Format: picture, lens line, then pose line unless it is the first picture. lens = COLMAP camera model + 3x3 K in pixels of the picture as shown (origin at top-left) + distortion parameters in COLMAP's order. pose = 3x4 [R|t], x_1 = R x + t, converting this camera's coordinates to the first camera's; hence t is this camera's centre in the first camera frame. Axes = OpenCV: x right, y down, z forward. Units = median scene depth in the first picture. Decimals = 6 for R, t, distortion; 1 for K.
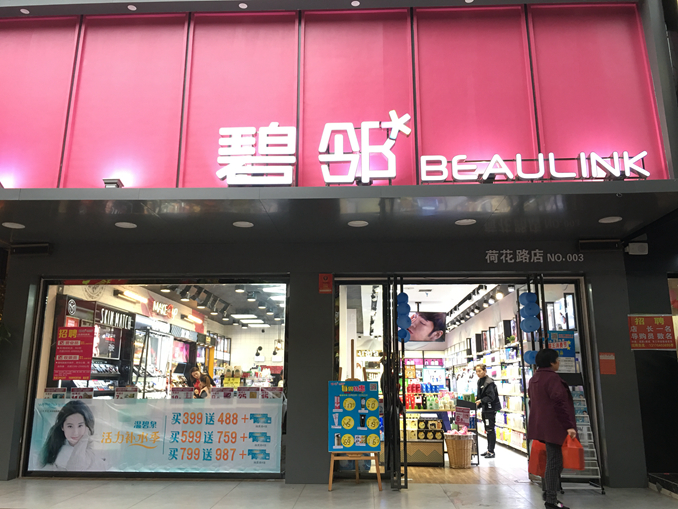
lens RADIAL K [[576.9, 0, 334.3], [0, 576.9, 253.2], [0, 0, 1]] dist [0.031763, -0.015876]
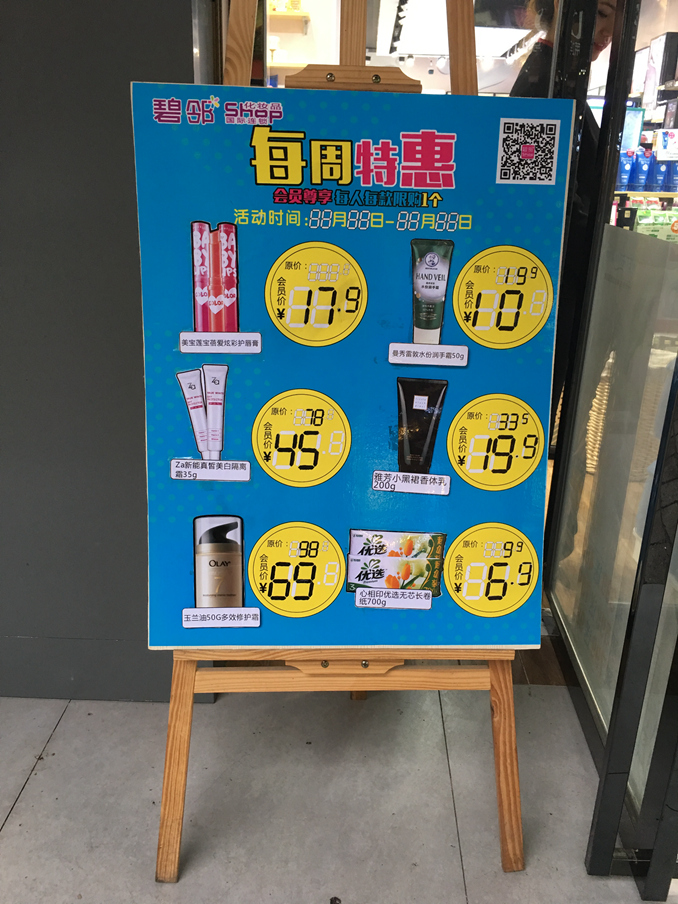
lens RADIAL K [[769.2, 0, 343.5], [0, 769.2, 451.0], [0, 0, 1]] dist [0.031763, -0.015876]
pose [[0.997784, 0.011670, 0.065505, 0.021749], [-0.045702, 0.835719, 0.547252, 0.203270], [-0.048358, -0.549033, 0.834401, 0.859740]]
